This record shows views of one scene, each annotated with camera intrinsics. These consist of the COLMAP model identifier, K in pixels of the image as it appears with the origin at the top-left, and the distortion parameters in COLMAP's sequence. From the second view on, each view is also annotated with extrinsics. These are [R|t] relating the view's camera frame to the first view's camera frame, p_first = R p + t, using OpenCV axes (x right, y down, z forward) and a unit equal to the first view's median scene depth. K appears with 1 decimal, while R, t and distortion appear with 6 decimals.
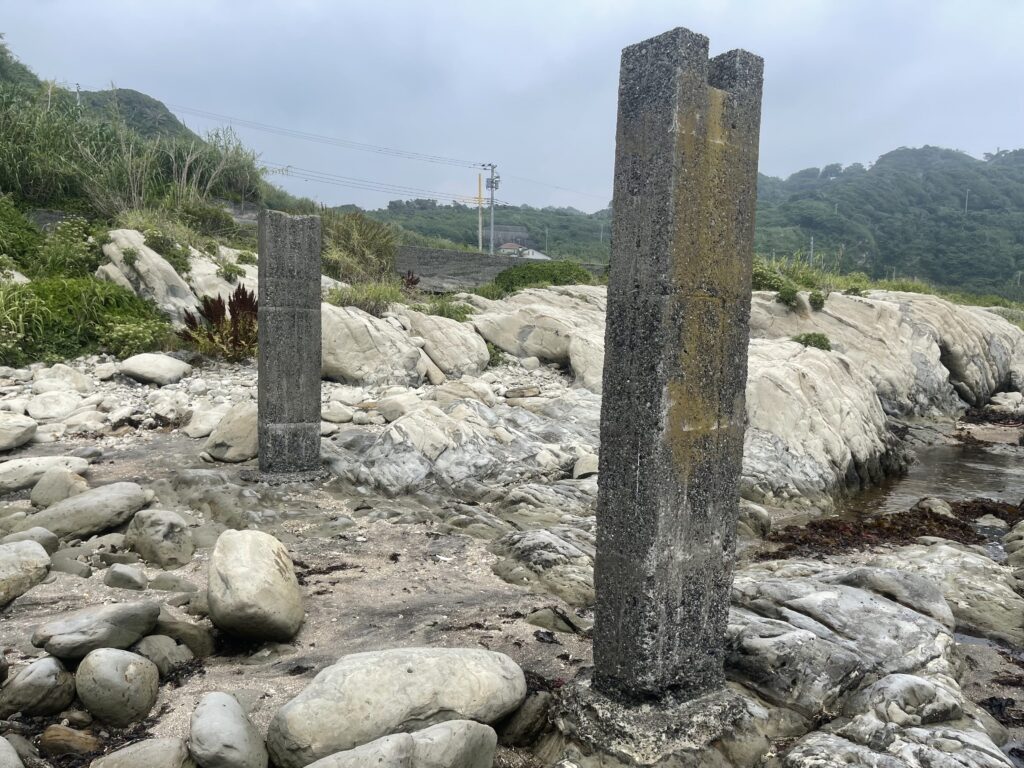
lens RADIAL K [[774.6, 0, 517.7], [0, 774.6, 384.9], [0, 0, 1]] dist [0.063520, -0.072390]
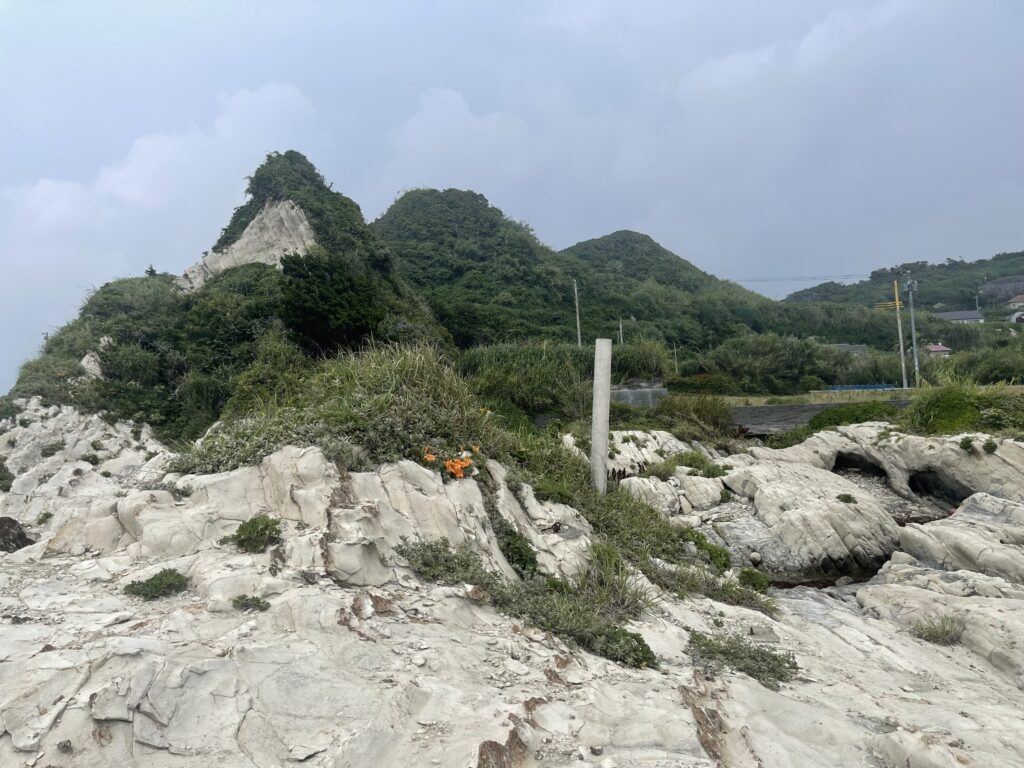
lens RADIAL K [[774.6, 0, 506.3], [0, 774.6, 391.2], [0, 0, 1]] dist [0.063520, -0.072390]
pose [[0.803526, -0.085375, -0.589115, 0.820773], [0.032317, 0.994459, -0.100039, -0.144867], [0.594391, 0.061346, 0.801833, -1.074602]]
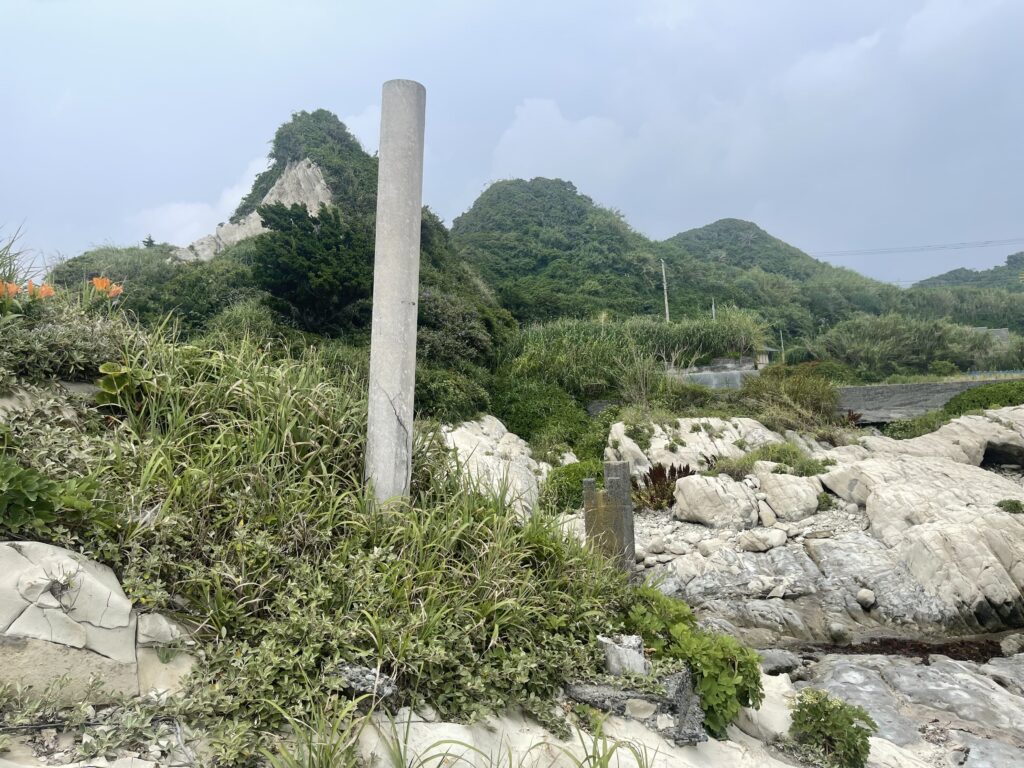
lens RADIAL K [[774.6, 0, 520.2], [0, 774.6, 385.8], [0, 0, 1]] dist [0.063520, -0.072390]
pose [[0.726611, -0.101348, -0.679533, 0.639328], [0.031544, 0.992938, -0.114362, -0.120788], [0.686325, 0.061662, 0.724677, -0.482674]]
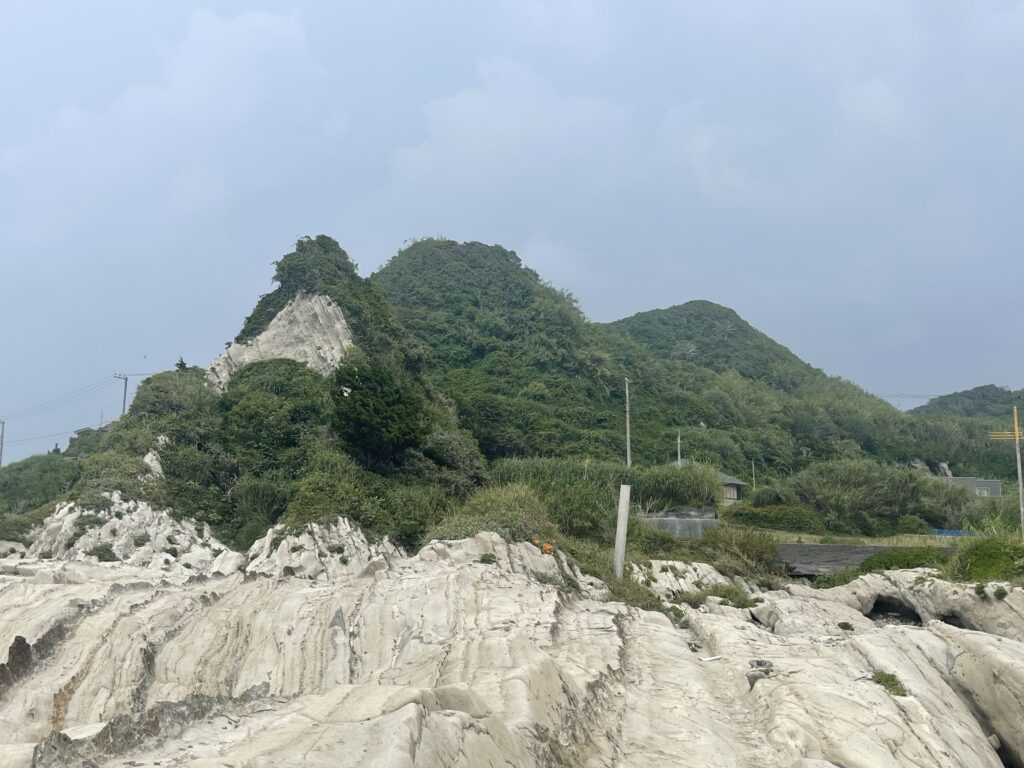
lens RADIAL K [[1150.4, 0, 522.6], [0, 1150.4, 393.1], [0, 0, 1]] dist [0.063244, 0.000000]
pose [[0.807349, -0.095695, -0.582263, 1.542816], [-0.028237, 0.979366, -0.200112, -0.014442], [0.589399, 0.178001, 0.787988, -2.197338]]
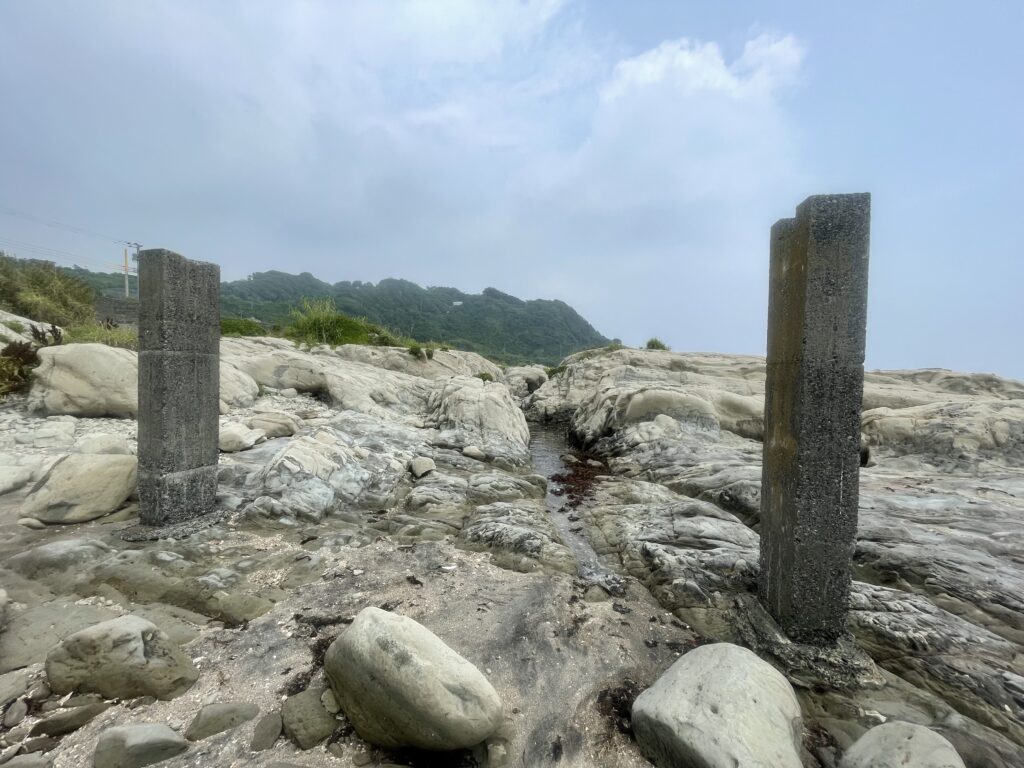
lens RADIAL K [[412.4, 0, 509.2], [0, 412.4, 379.8], [0, 0, 1]] dist [-0.004058, 0.001013]
pose [[0.741686, -0.012838, 0.670625, -0.216341], [0.037887, 0.999022, -0.022777, -0.023499], [-0.669677, 0.042301, 0.741447, 0.219013]]
